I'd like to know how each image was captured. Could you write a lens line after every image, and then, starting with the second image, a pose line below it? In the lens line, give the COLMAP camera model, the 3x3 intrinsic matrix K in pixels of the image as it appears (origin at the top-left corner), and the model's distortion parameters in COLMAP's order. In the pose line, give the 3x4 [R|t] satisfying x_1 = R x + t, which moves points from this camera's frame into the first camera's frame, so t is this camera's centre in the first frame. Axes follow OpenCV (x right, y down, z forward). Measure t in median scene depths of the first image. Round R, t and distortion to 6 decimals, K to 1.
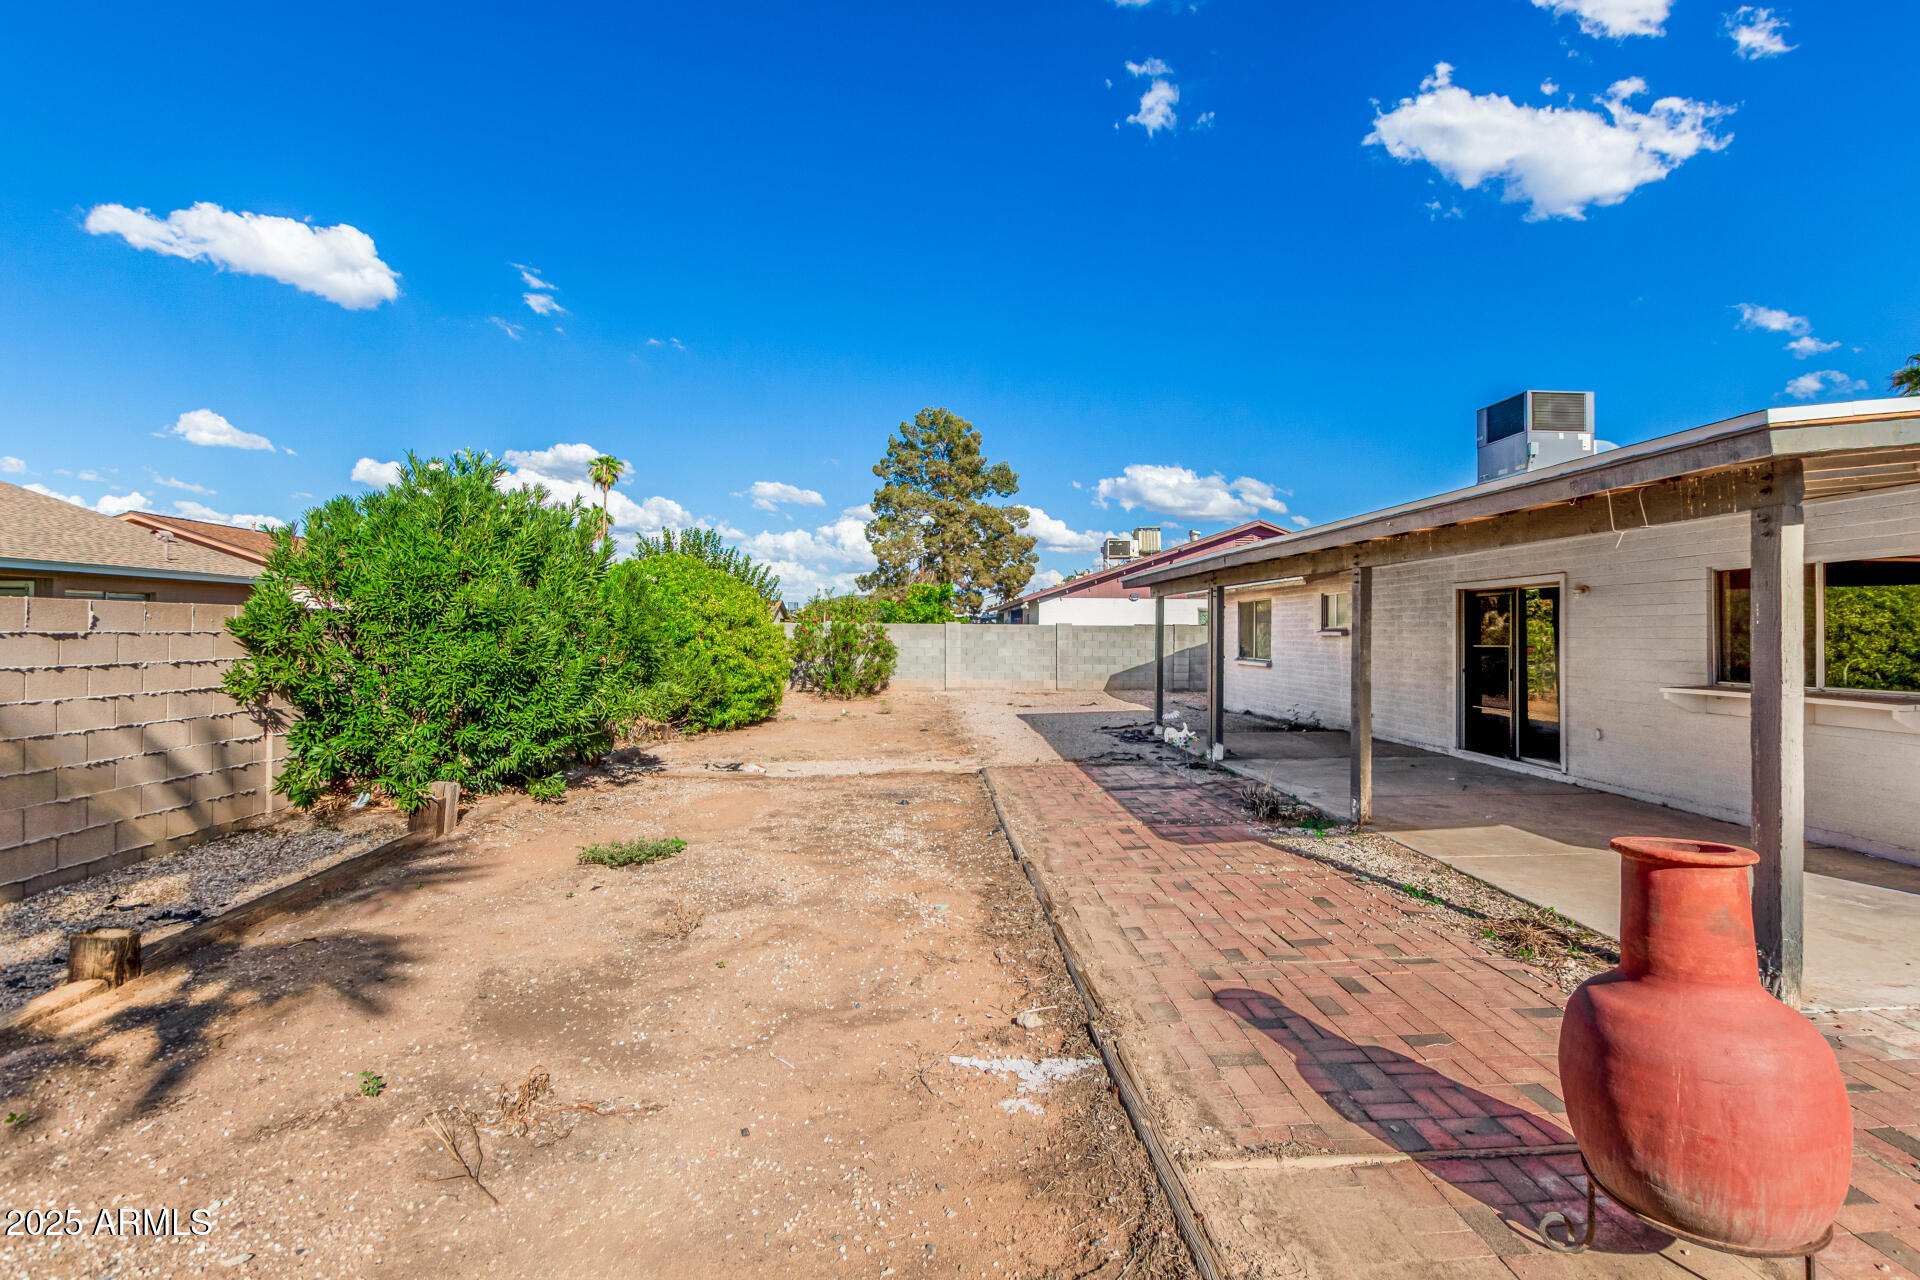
lens RADIAL K [[902.8, 0, 961.8], [0, 902.8, 632.8], [0, 0, 1]] dist [0.000552, -0.000088]
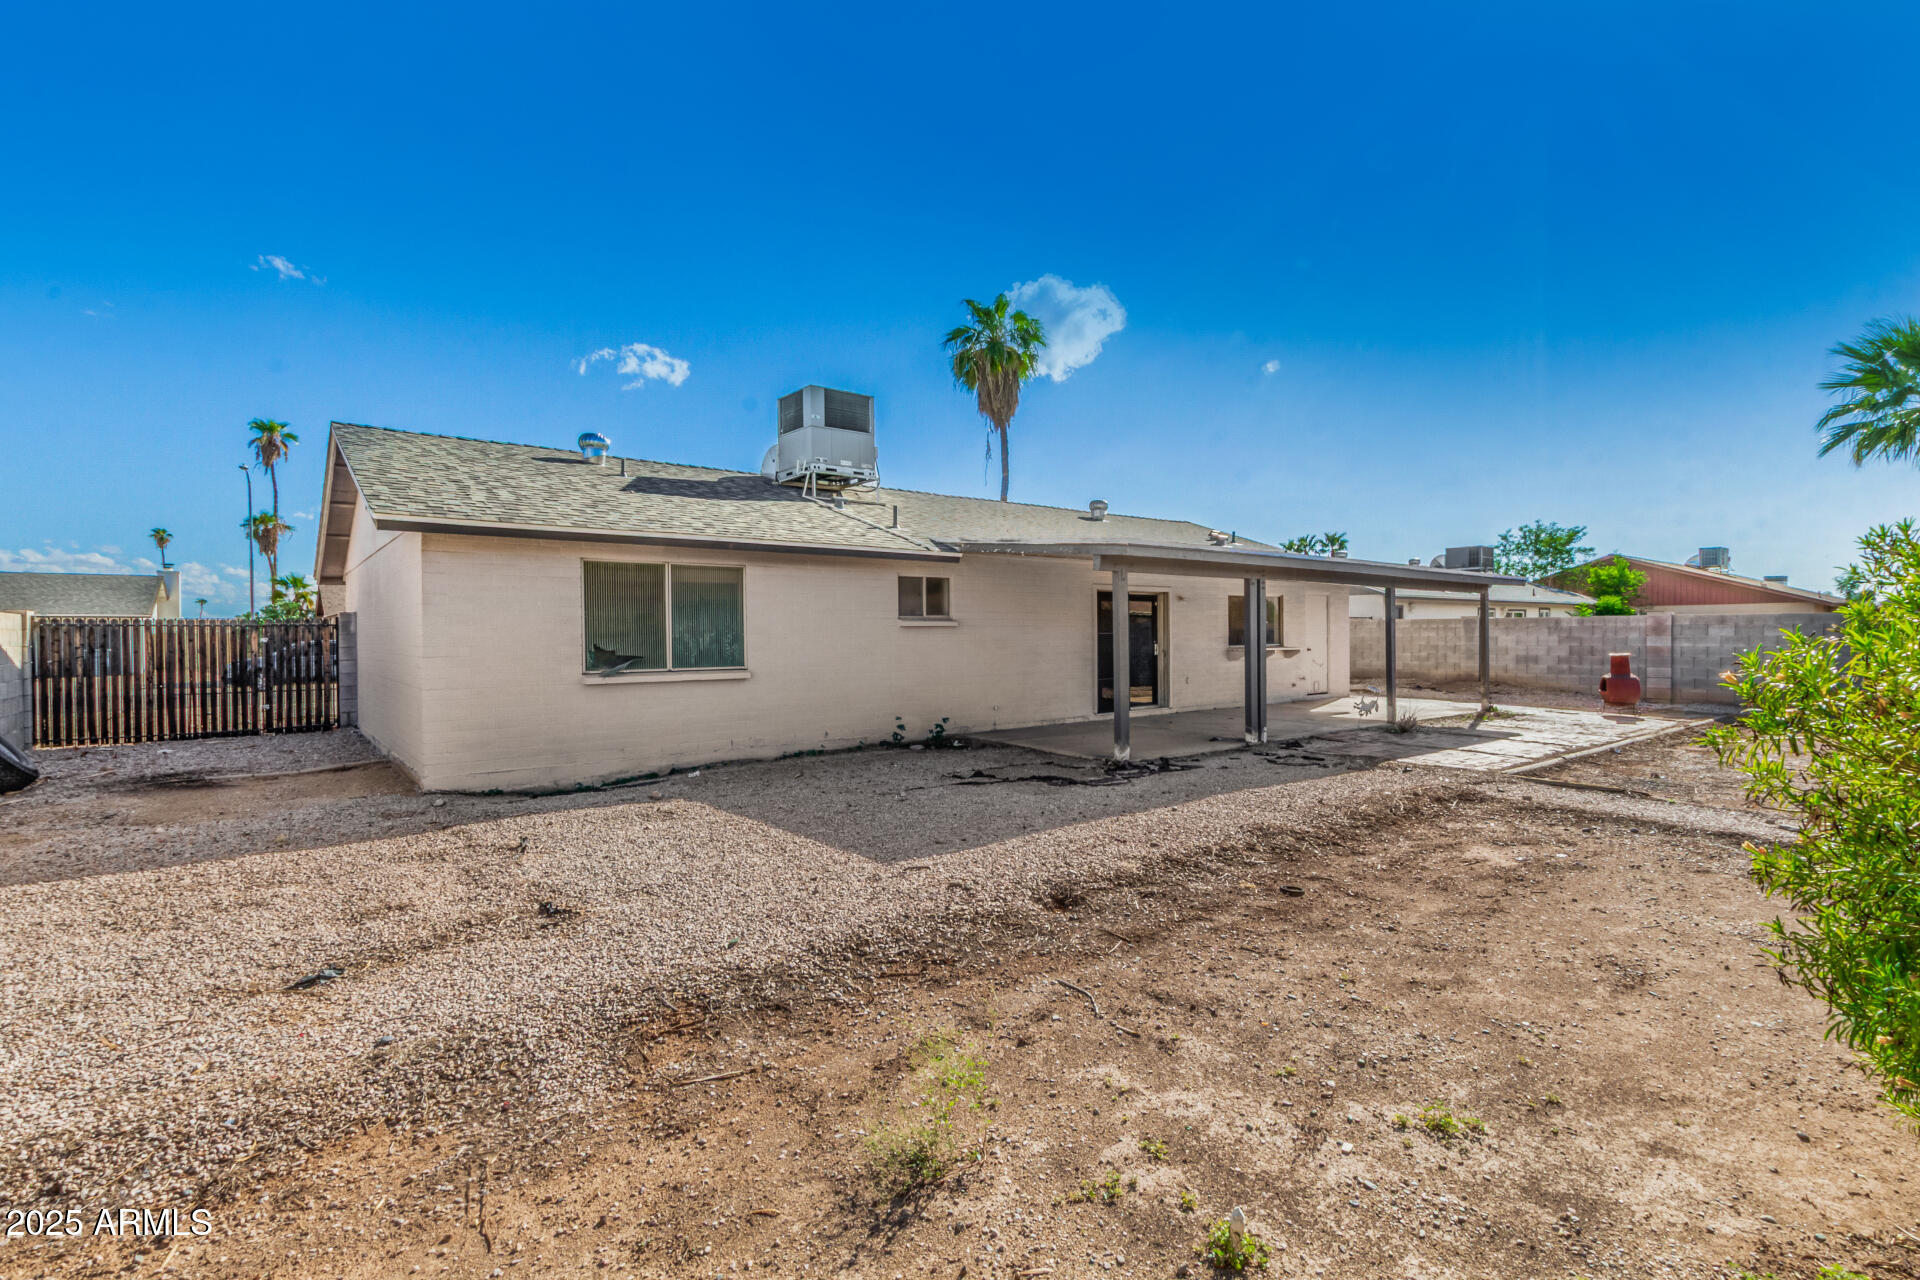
lens RADIAL K [[902.8, 0, 960.4], [0, 902.8, 635.0], [0, 0, 1]] dist [0.000552, -0.000088]
pose [[-0.582638, -0.001038, 0.812731, -0.483795], [0.012067, 0.999878, 0.009927, -0.001230], [-0.812642, 0.015591, -0.582555, 2.419694]]
